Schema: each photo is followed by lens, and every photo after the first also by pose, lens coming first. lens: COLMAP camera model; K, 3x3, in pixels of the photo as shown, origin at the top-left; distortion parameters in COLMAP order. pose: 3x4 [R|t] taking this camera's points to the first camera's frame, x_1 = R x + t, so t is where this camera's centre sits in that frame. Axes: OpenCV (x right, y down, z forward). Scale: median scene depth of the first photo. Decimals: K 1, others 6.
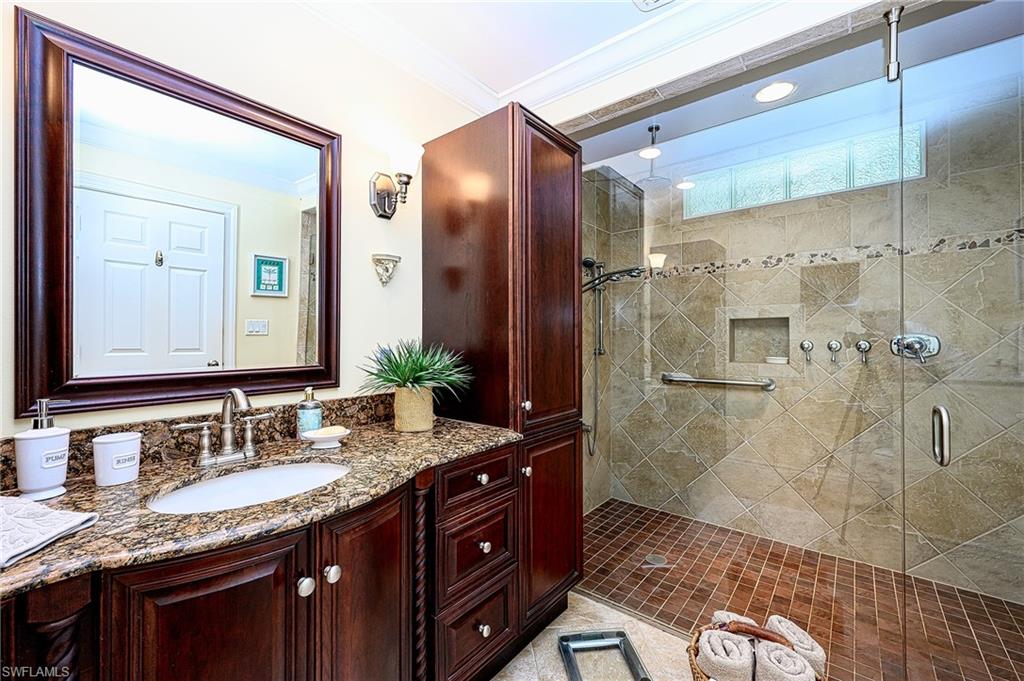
lens RADIAL K [[418.3, 0, 514.4], [0, 418.3, 336.9], [0, 0, 1]] dist [0.000964, -0.000015]
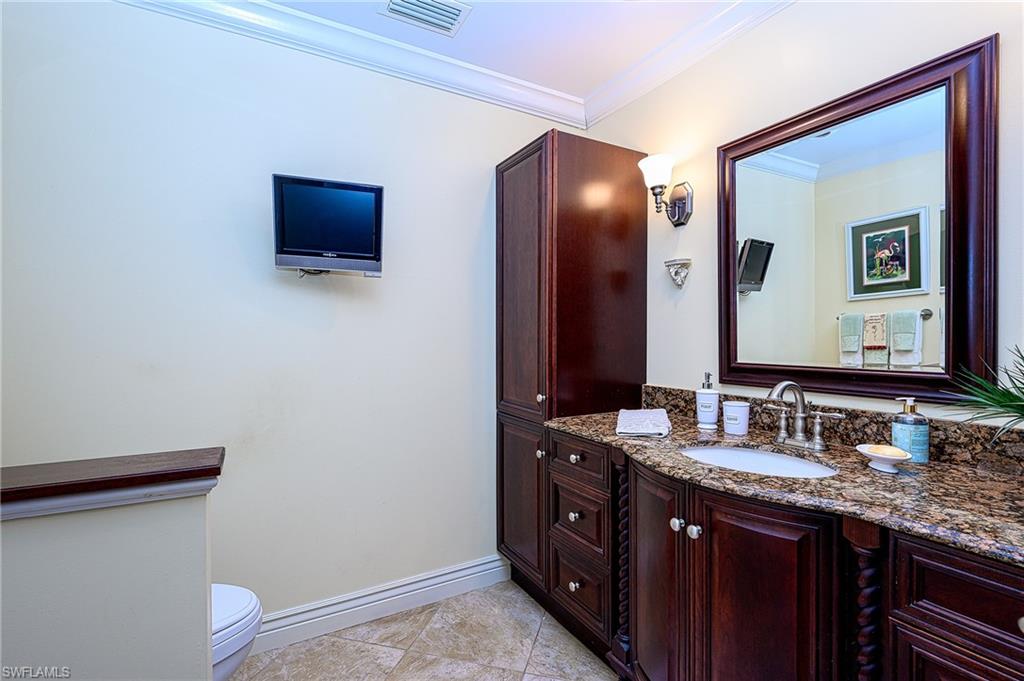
lens RADIAL K [[464.1, 0, 514.7], [0, 464.1, 340.5], [0, 0, 1]] dist [-0.010437, -0.000549]
pose [[-0.367335, 0.009348, -0.930042, 0.741088], [0.010424, 0.999928, 0.005933, -0.001508], [0.930030, -0.007515, -0.367406, 0.747953]]
